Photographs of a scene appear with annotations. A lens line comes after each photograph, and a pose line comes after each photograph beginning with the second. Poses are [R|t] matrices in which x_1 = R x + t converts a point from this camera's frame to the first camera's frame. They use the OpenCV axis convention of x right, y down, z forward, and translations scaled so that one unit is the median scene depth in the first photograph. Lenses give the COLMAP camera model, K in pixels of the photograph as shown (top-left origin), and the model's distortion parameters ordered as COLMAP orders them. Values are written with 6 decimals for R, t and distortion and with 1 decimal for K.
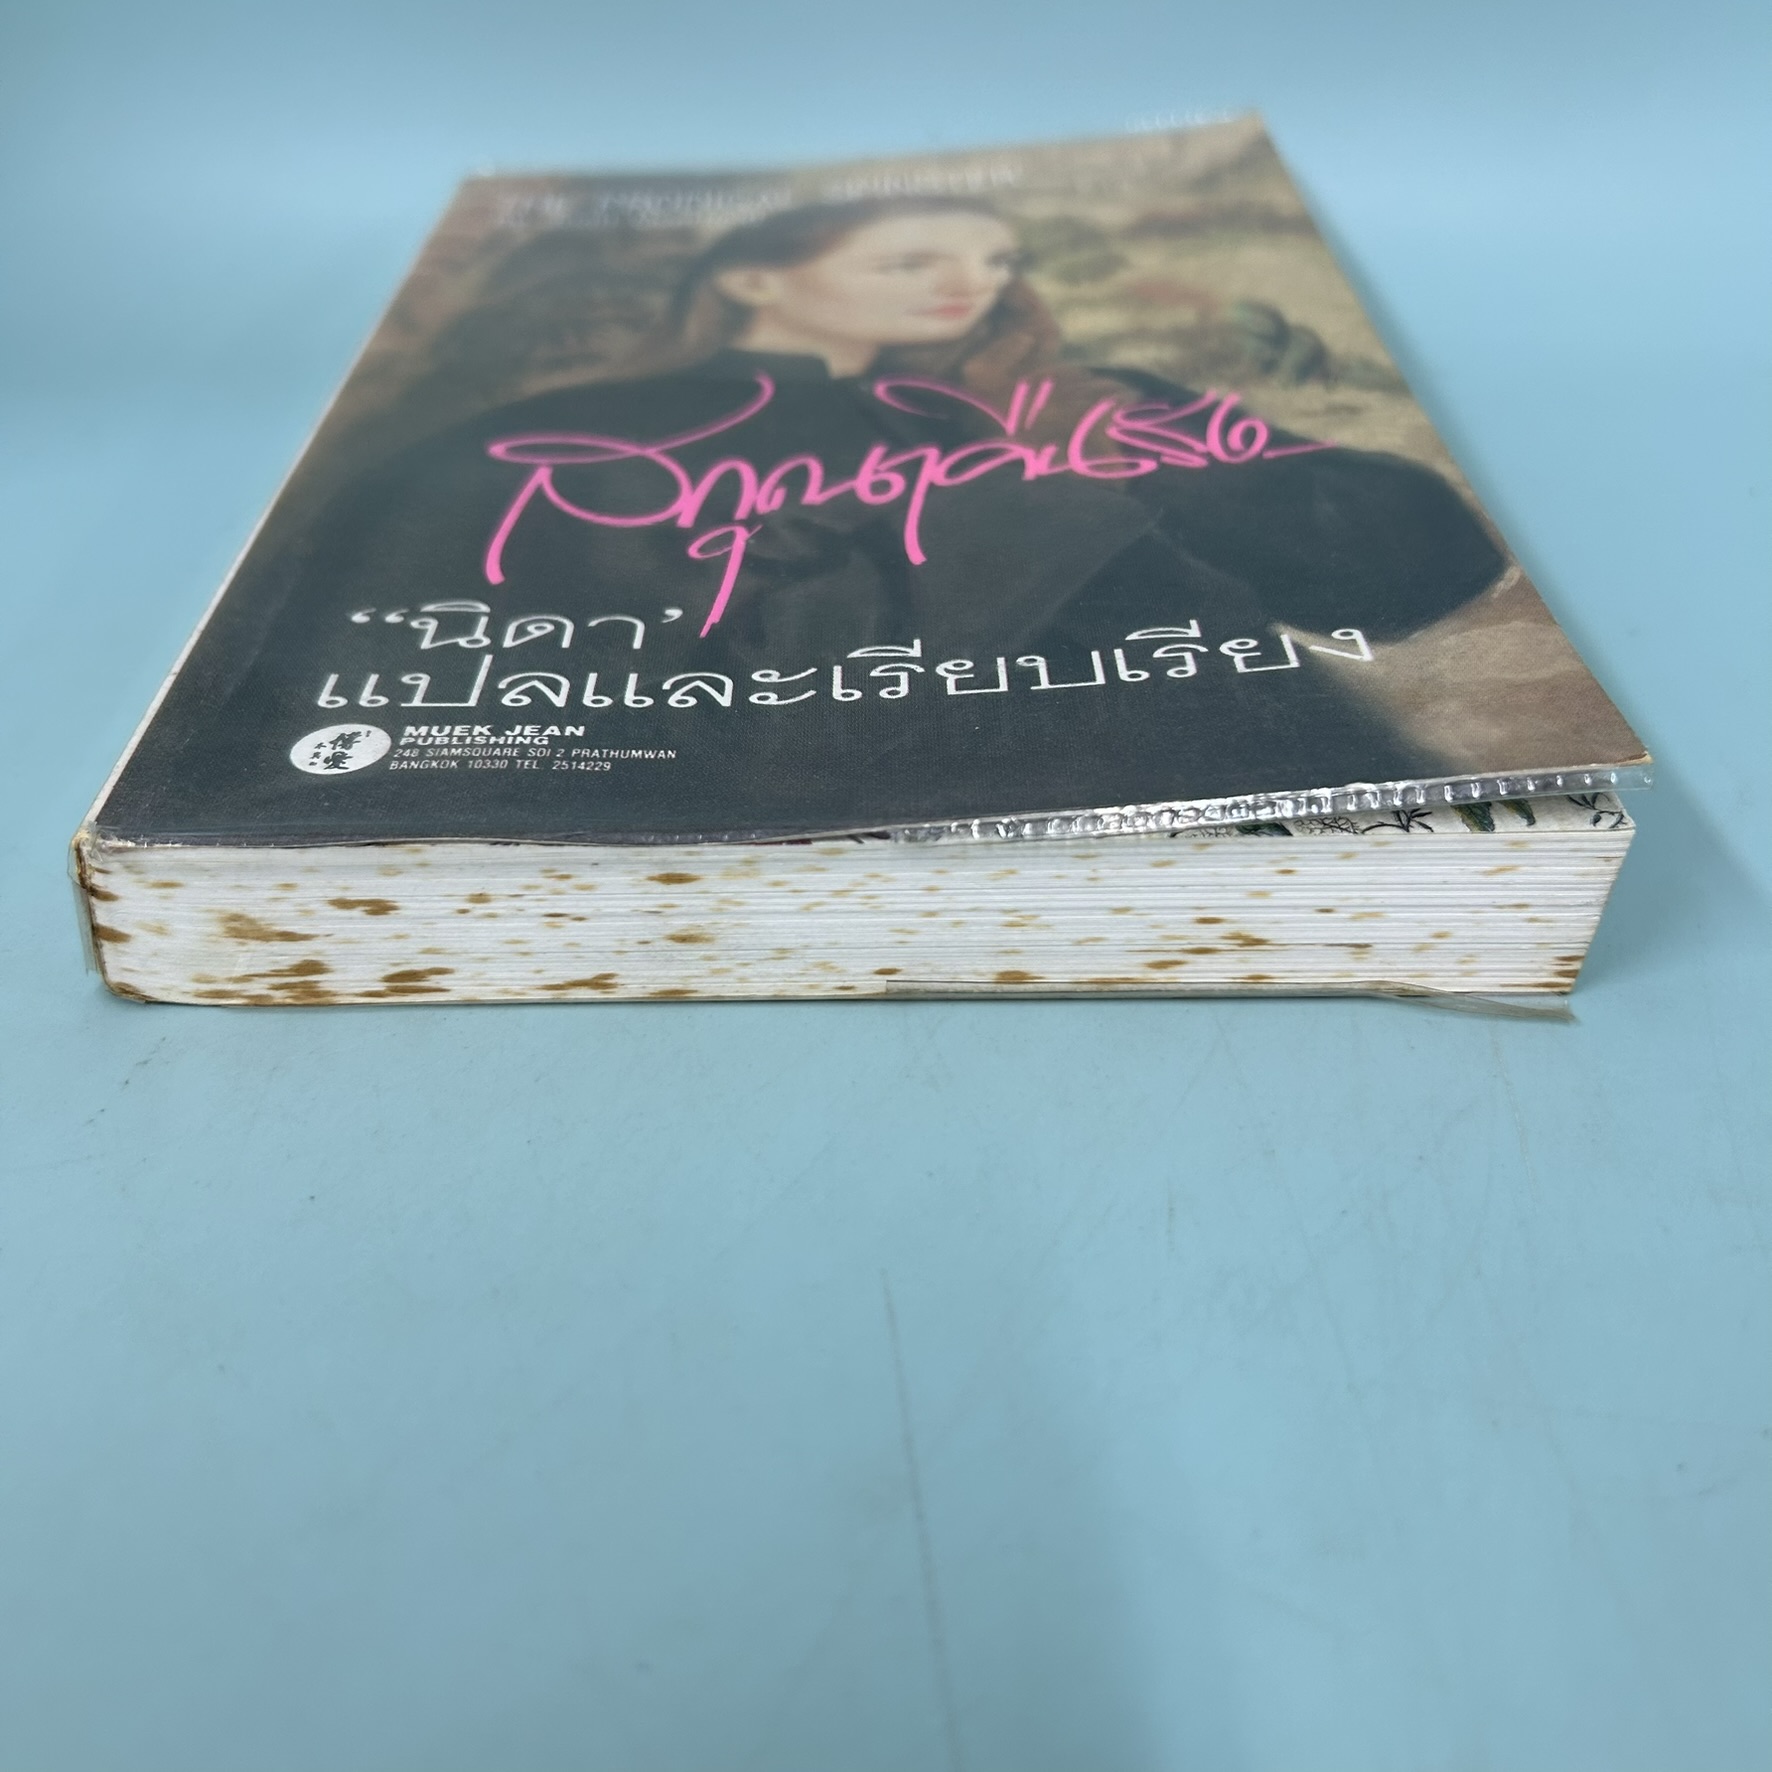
lens RADIAL K [[1825.3, 0, 896.0], [0, 1825.3, 905.9], [0, 0, 1]] dist [0.145913, -0.684790]
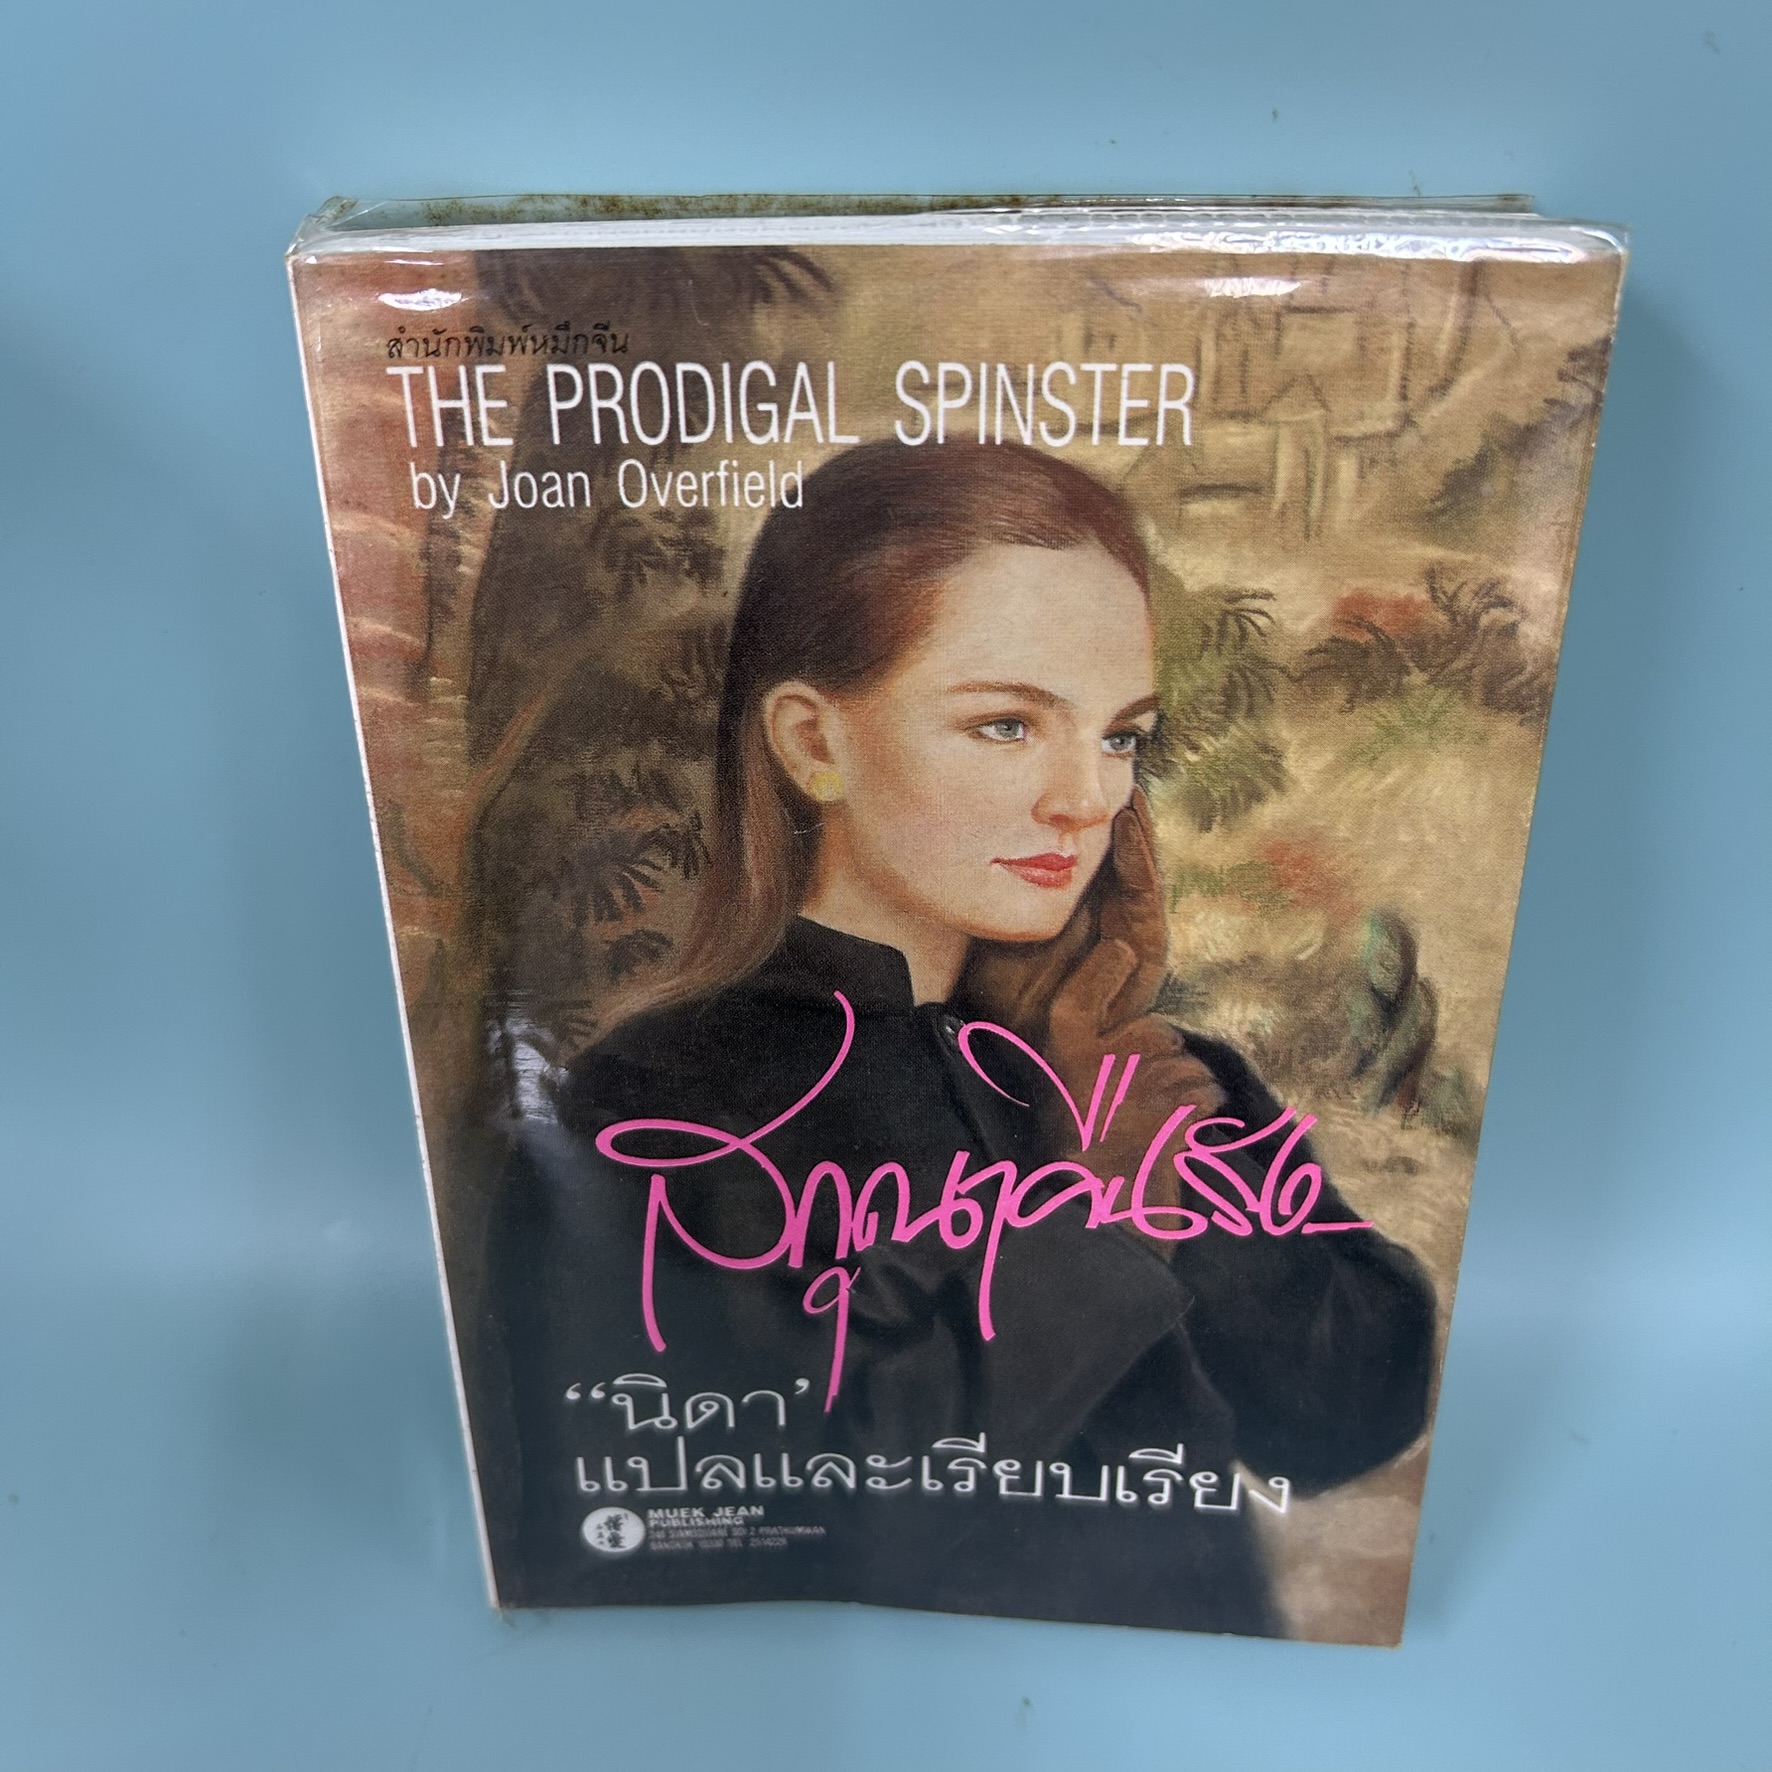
lens RADIAL K [[1825.3, 0, 896.0], [0, 1825.3, 905.9], [0, 0, 1]] dist [0.145913, -0.684790]
pose [[0.999922, 0.011515, -0.004849, -0.045183], [0.002512, 0.194863, 0.980827, -1.376836], [0.012239, -0.980763, 0.194819, 0.965124]]
